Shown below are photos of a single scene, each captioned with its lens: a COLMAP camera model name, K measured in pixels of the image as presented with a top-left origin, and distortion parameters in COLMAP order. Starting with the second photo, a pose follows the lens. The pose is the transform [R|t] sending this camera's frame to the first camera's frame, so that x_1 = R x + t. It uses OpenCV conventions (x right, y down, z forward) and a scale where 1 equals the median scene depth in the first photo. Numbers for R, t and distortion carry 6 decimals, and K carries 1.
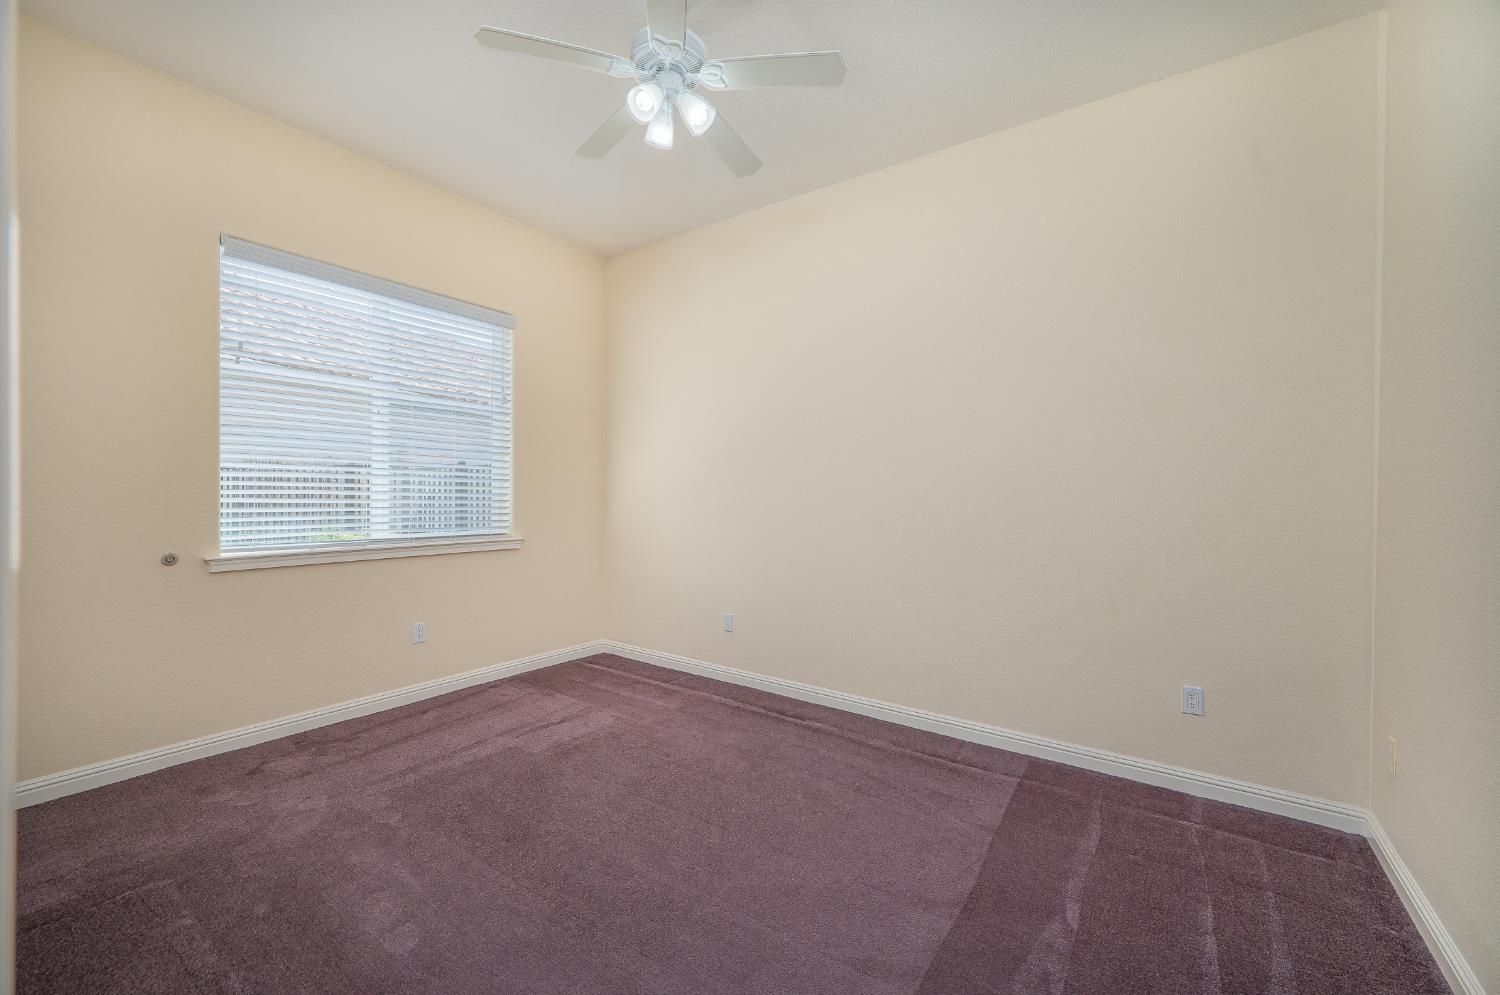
lens RADIAL K [[594.4, 0, 752.9], [0, 594.4, 498.3], [0, 0, 1]] dist [-0.001546, -0.000470]
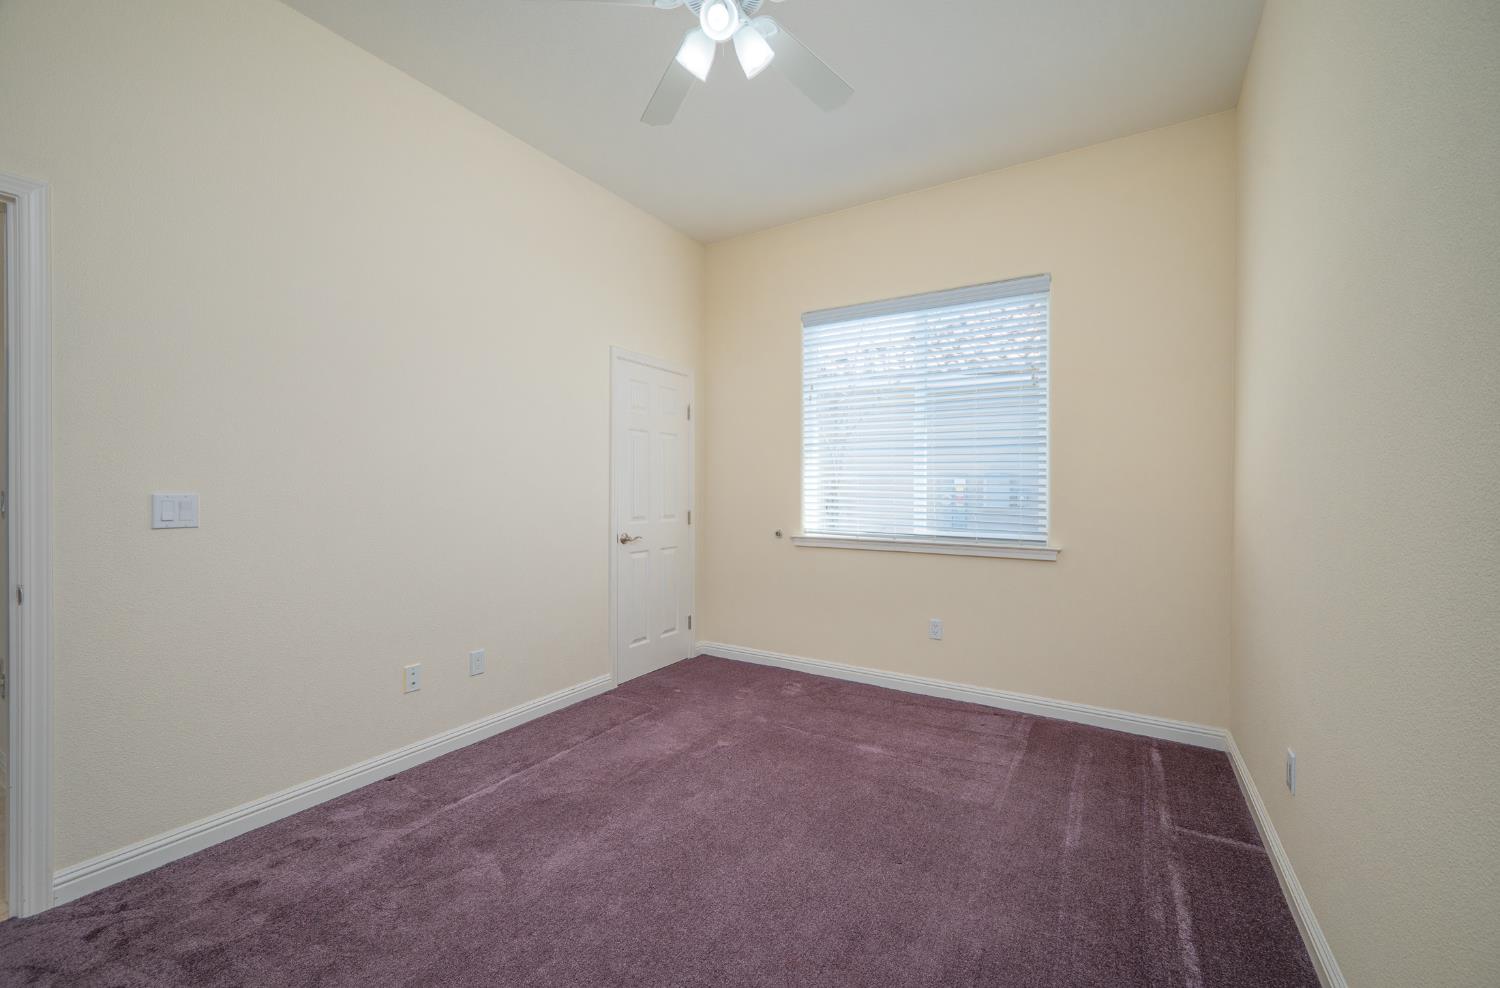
lens RADIAL K [[599.3, 0, 750.0], [0, 599.3, 494.0], [0, 0, 1]] dist [-0.000827, -0.000243]
pose [[0.057659, -0.000589, -0.998336, 0.451852], [-0.013264, 0.999911, -0.001356, 0.000496], [0.998248, 0.013320, 0.057646, 0.630867]]
